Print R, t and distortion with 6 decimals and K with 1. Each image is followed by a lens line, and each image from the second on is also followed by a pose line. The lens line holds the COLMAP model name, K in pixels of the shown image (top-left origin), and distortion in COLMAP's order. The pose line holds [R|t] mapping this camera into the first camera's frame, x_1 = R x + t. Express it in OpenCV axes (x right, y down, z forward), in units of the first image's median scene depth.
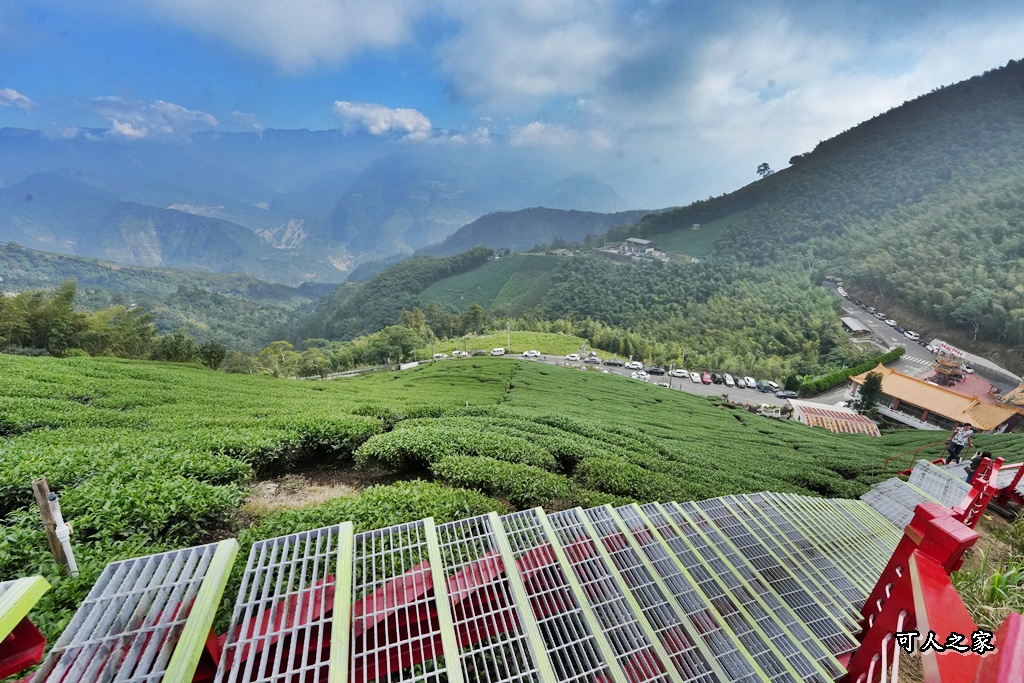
lens RADIAL K [[412.5, 0, 512.7], [0, 412.5, 344.6], [0, 0, 1]] dist [-0.005602, -0.003251]
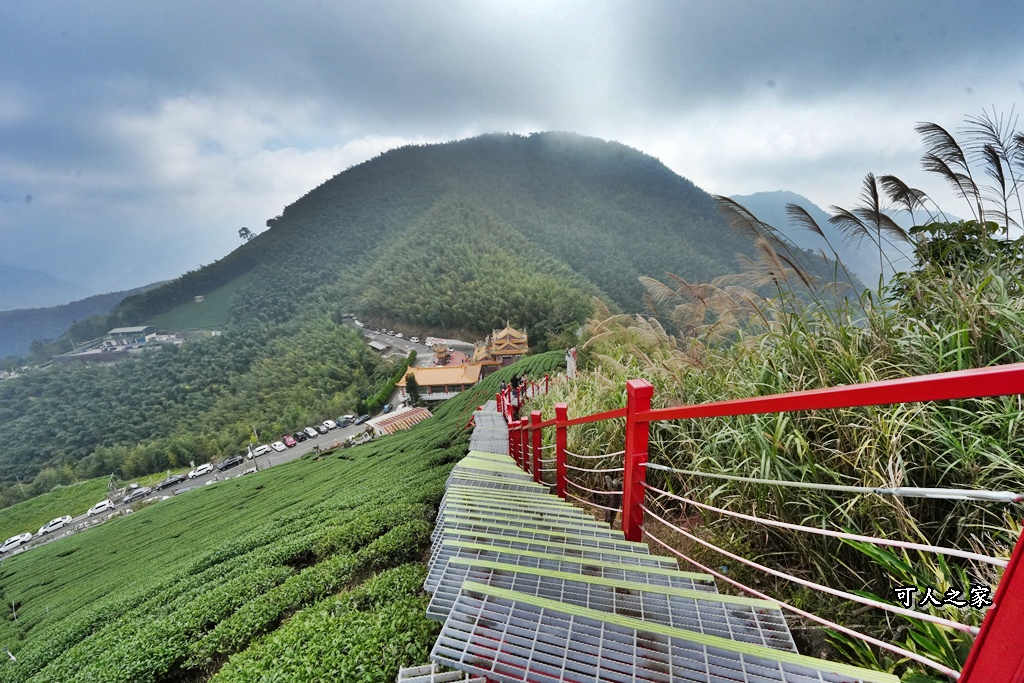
lens RADIAL K [[412.5, 0, 512.7], [0, 412.5, 344.6], [0, 0, 1]] dist [-0.005602, -0.003251]
pose [[0.472536, -0.293159, 0.831124, -0.013801], [0.402279, 0.910826, 0.092556, -0.003236], [-0.784143, 0.290608, 0.548330, -0.003971]]
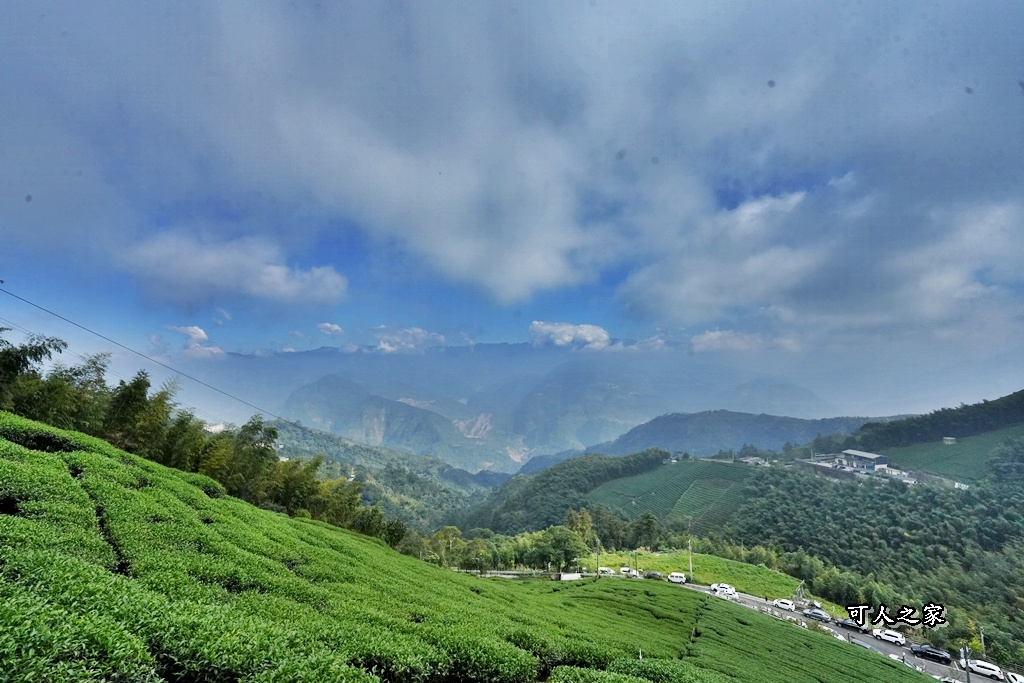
lens RADIAL K [[412.6, 0, 512.6], [0, 412.6, 344.1], [0, 0, 1]] dist [-0.009509, -0.000024]
pose [[0.919209, -0.030437, -0.392593, -0.001108], [-0.151406, 0.893043, -0.423735, -0.001571], [0.363499, 0.448942, 0.816284, 0.000979]]
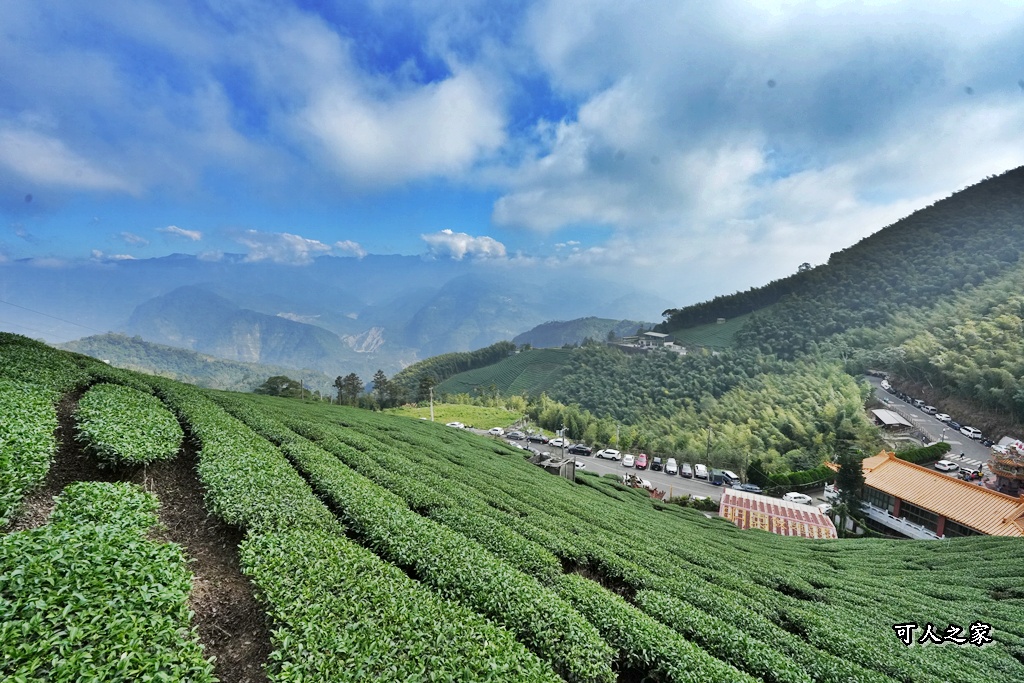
lens RADIAL K [[412.5, 0, 512.7], [0, 412.5, 344.6], [0, 0, 1]] dist [-0.005602, -0.003251]
pose [[0.987256, 0.025783, -0.157035, 0.258788], [-0.066101, 0.964074, -0.257278, 0.062571], [0.144760, 0.264380, 0.953492, 0.137562]]
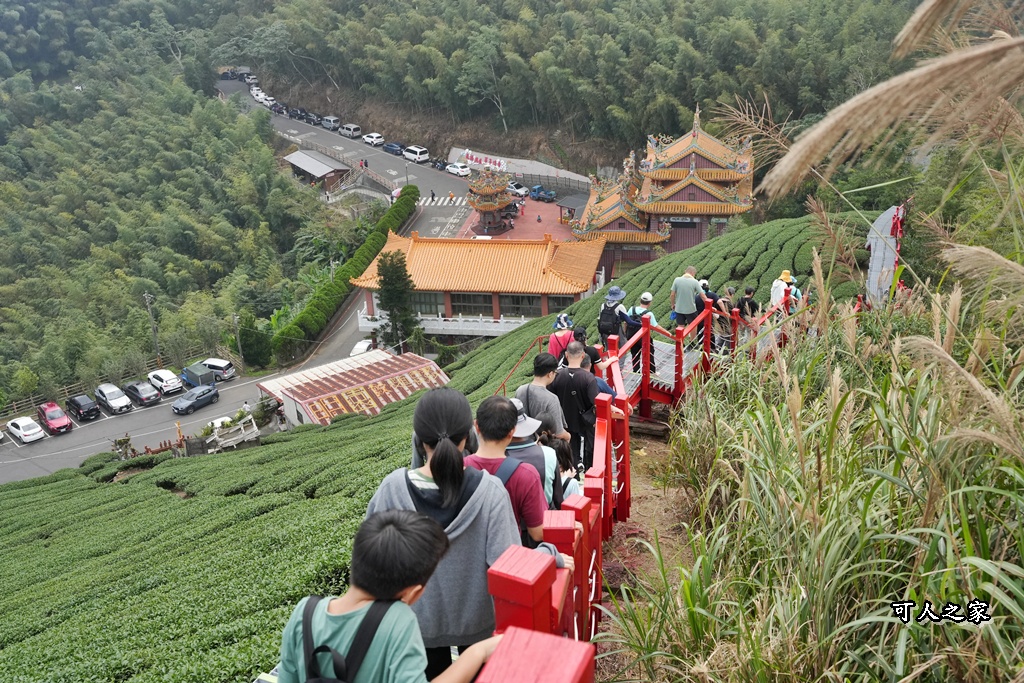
lens RADIAL K [[1214.8, 0, 512.0], [0, 1214.8, 341.5], [0, 0, 1]] dist [-0.004655, 0.347814]
pose [[0.617095, -0.356511, 0.701494, 0.006866], [0.357891, 0.921096, 0.153285, 0.001135], [-0.700791, 0.156467, 0.695995, 0.004420]]
